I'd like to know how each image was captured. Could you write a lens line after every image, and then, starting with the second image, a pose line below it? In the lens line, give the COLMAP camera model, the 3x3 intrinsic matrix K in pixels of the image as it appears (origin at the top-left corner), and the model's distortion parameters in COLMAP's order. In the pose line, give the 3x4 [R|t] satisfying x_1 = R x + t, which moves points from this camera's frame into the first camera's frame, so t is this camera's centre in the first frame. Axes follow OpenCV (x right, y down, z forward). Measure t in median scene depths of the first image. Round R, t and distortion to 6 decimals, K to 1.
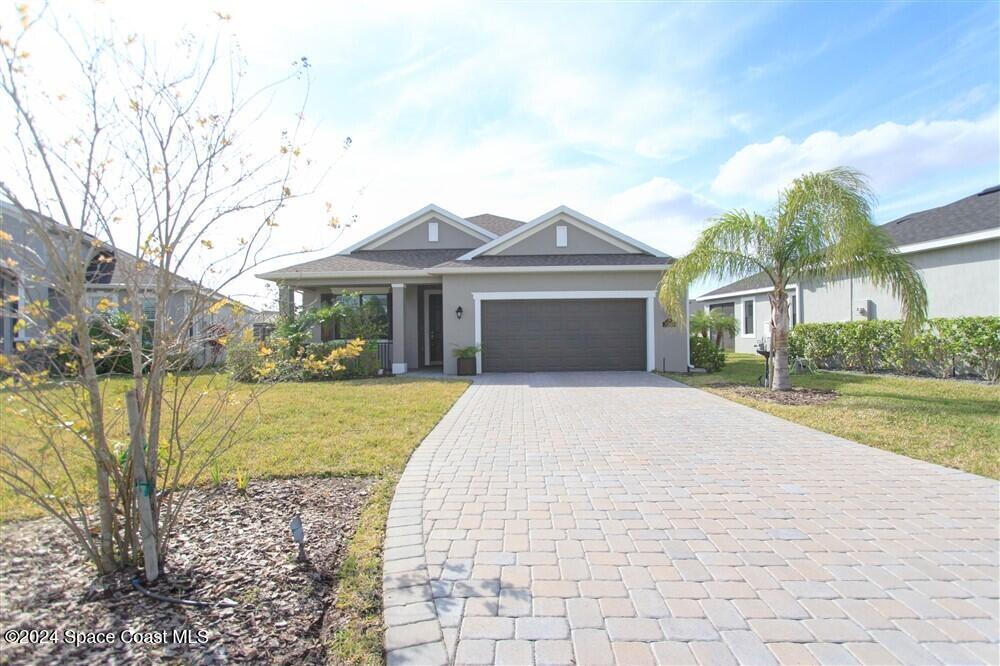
lens RADIAL K [[488.1, 0, 504.9], [0, 488.1, 337.0], [0, 0, 1]] dist [-0.009126, -0.000710]
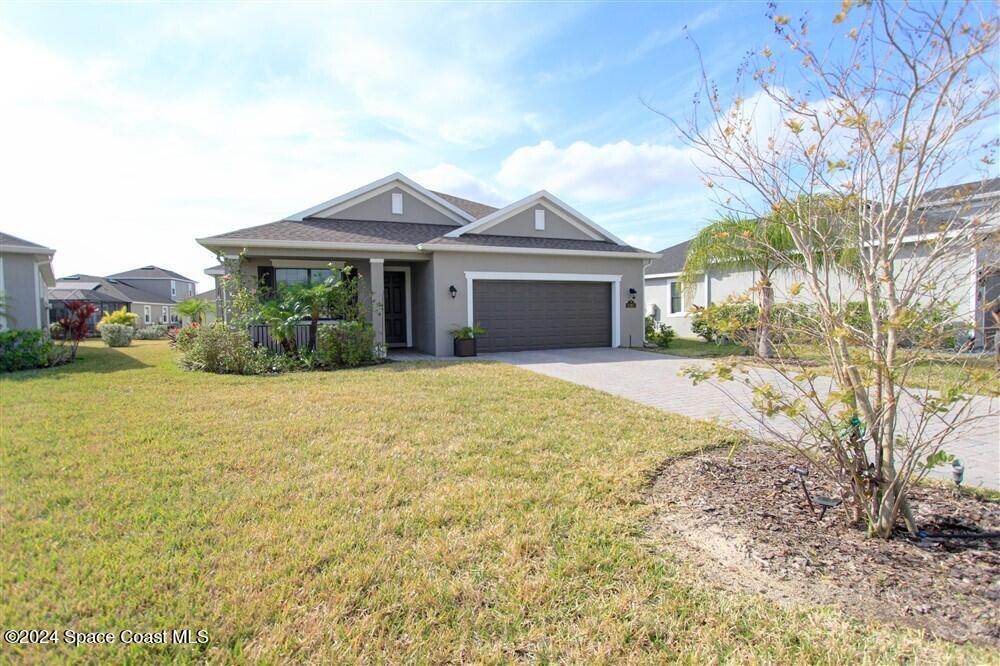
lens RADIAL K [[476.9, 0, 508.7], [0, 476.9, 337.3], [0, 0, 1]] dist [-0.005850, -0.000036]
pose [[0.914946, -0.021579, 0.402998, -0.356780], [0.002258, 0.998827, 0.048358, -0.005463], [-0.403569, -0.043336, 0.913922, 0.086339]]
